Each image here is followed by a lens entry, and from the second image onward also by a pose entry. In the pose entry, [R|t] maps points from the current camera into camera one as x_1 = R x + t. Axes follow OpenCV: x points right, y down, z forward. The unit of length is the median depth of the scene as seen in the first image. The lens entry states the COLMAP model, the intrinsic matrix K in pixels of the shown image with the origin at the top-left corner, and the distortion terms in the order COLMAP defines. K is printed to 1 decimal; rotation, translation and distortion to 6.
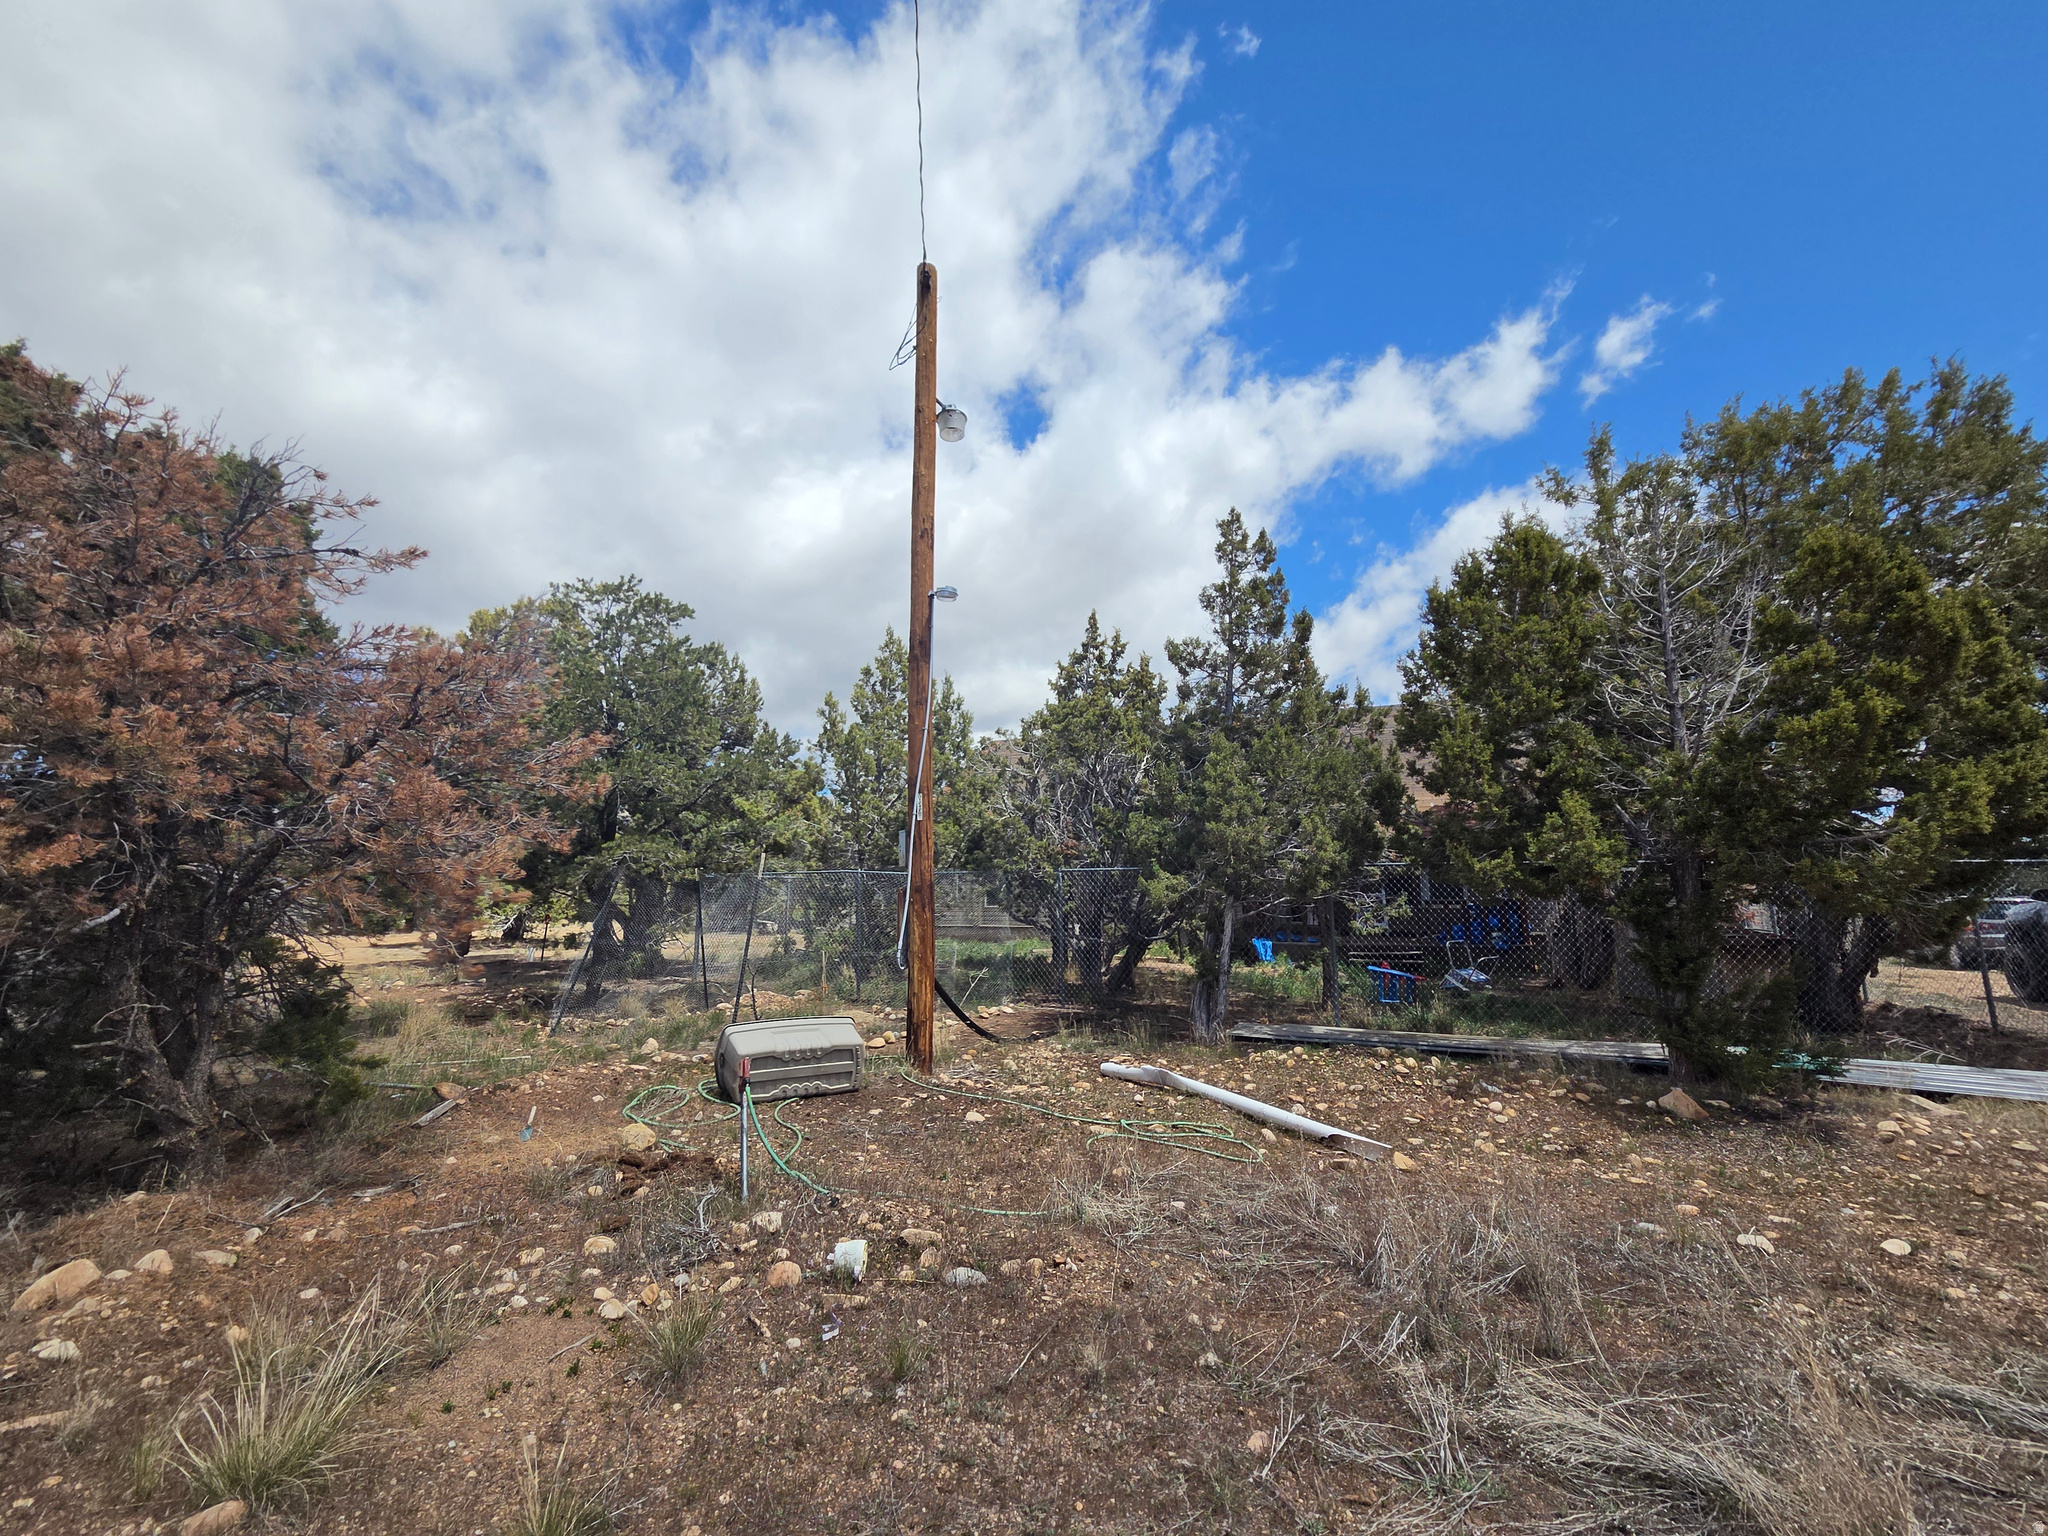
lens RADIAL K [[839.5, 0, 1031.0], [0, 839.5, 768.2], [0, 0, 1]] dist [-0.002858, 0.000709]
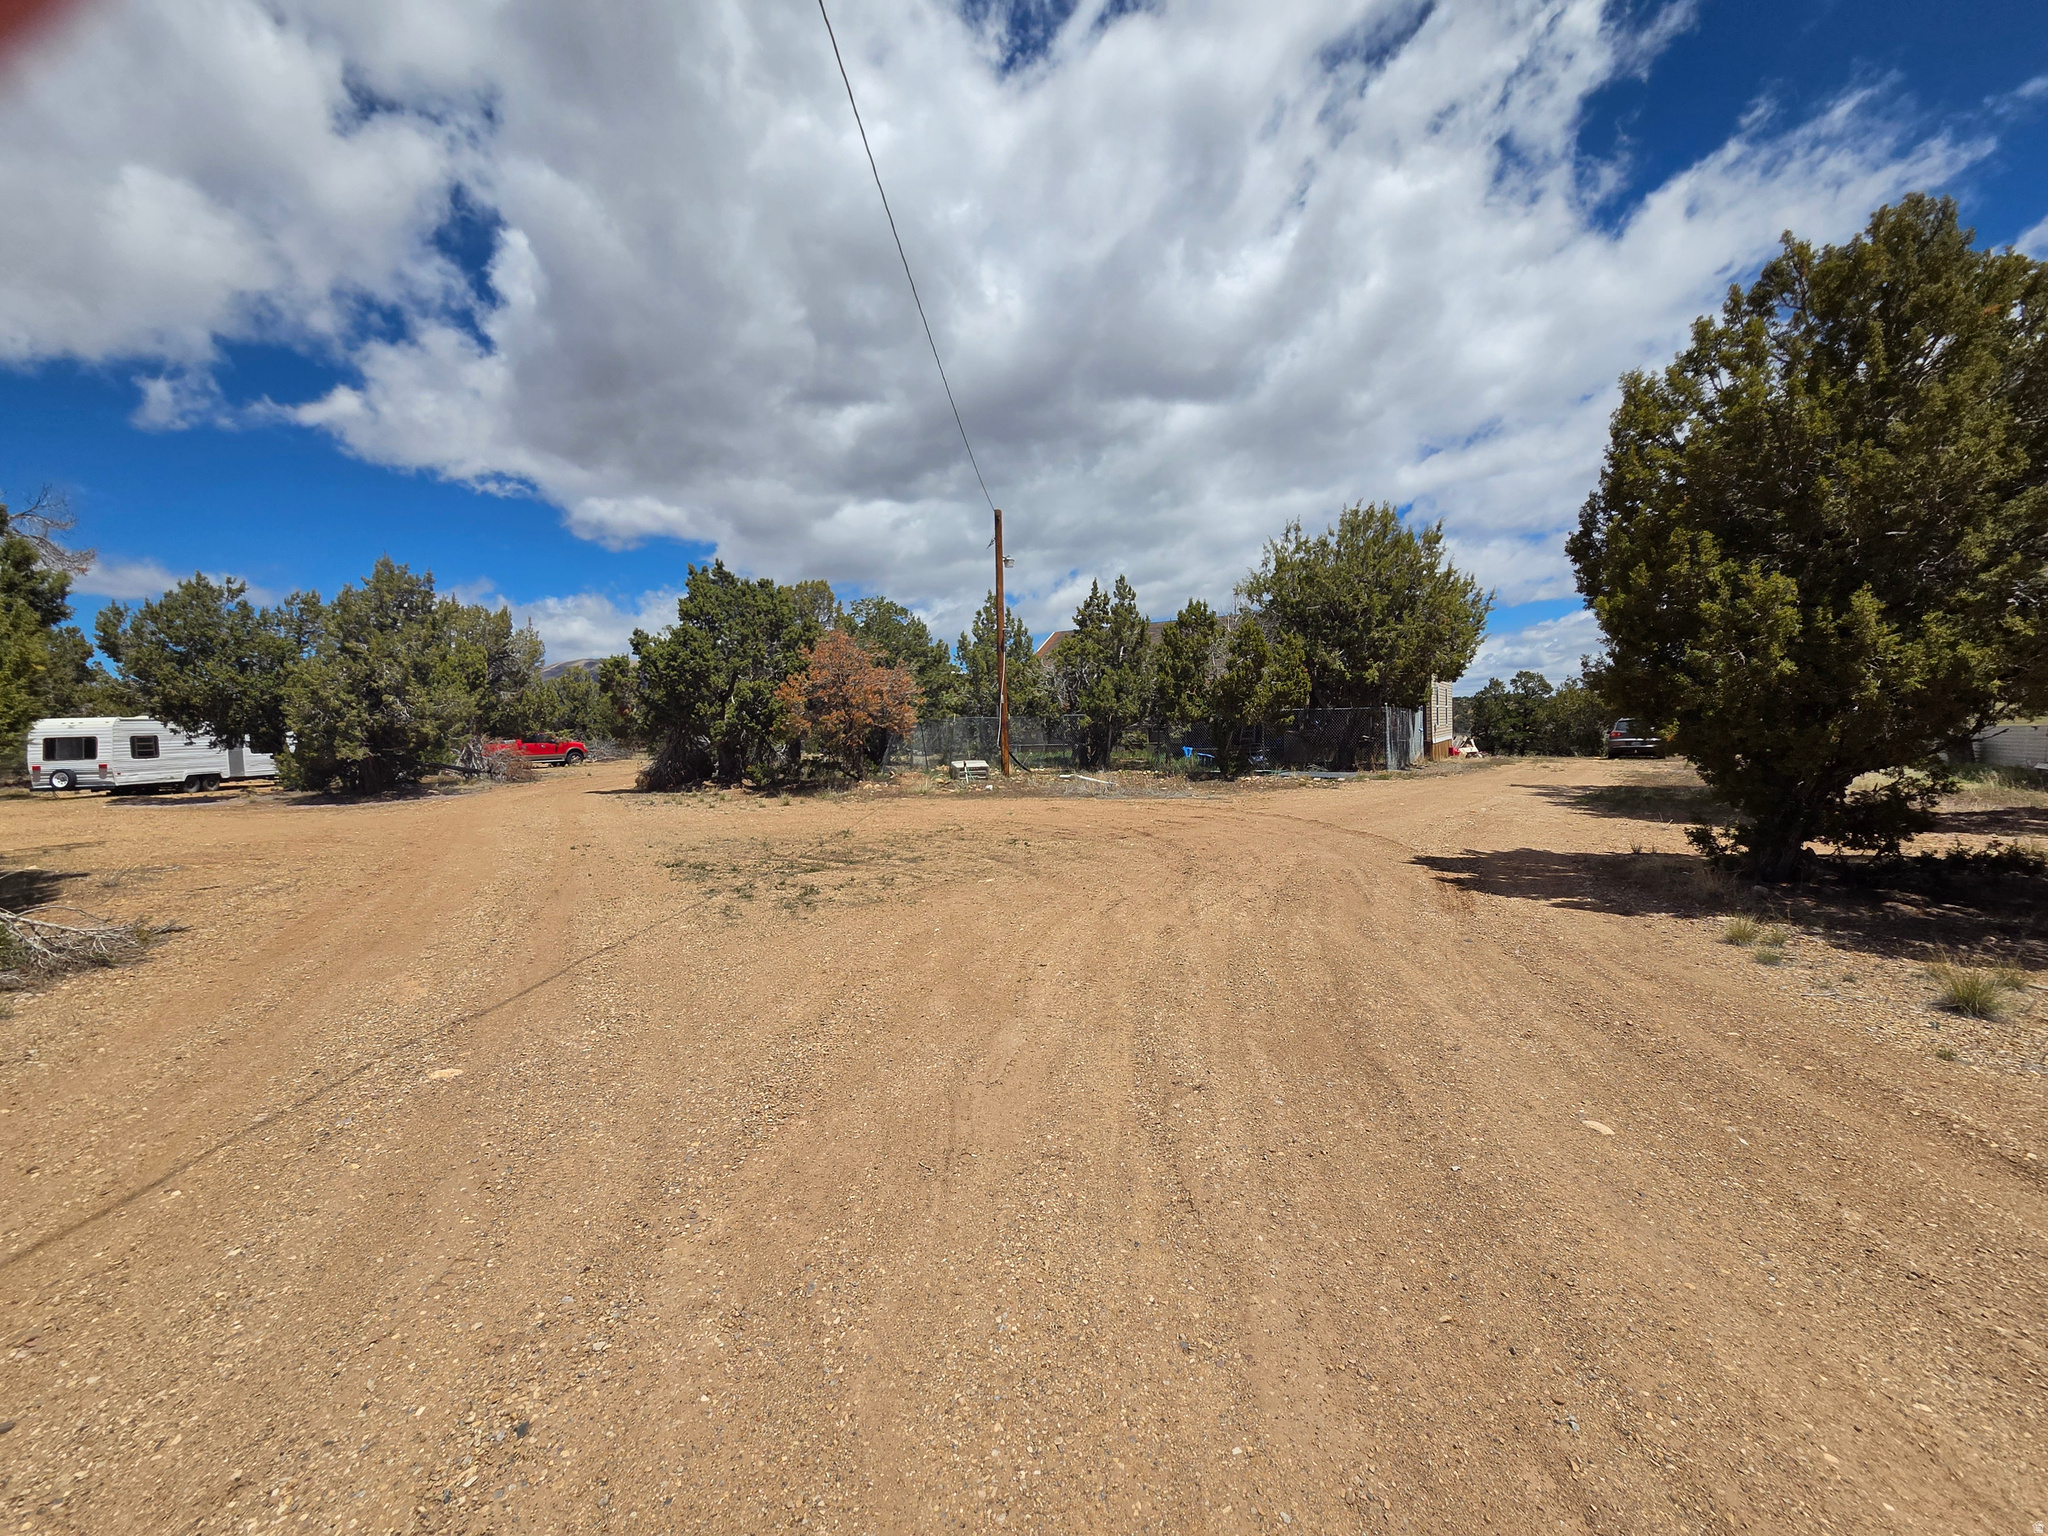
lens RADIAL K [[839.5, 0, 1018.4], [0, 839.5, 754.7], [0, 0, 1]] dist [-0.002858, 0.000709]
pose [[0.990141, -0.008695, -0.139801, 0.197294], [0.032726, 0.984808, 0.170538, -0.150541], [0.136195, -0.173432, 0.975383, -1.132405]]
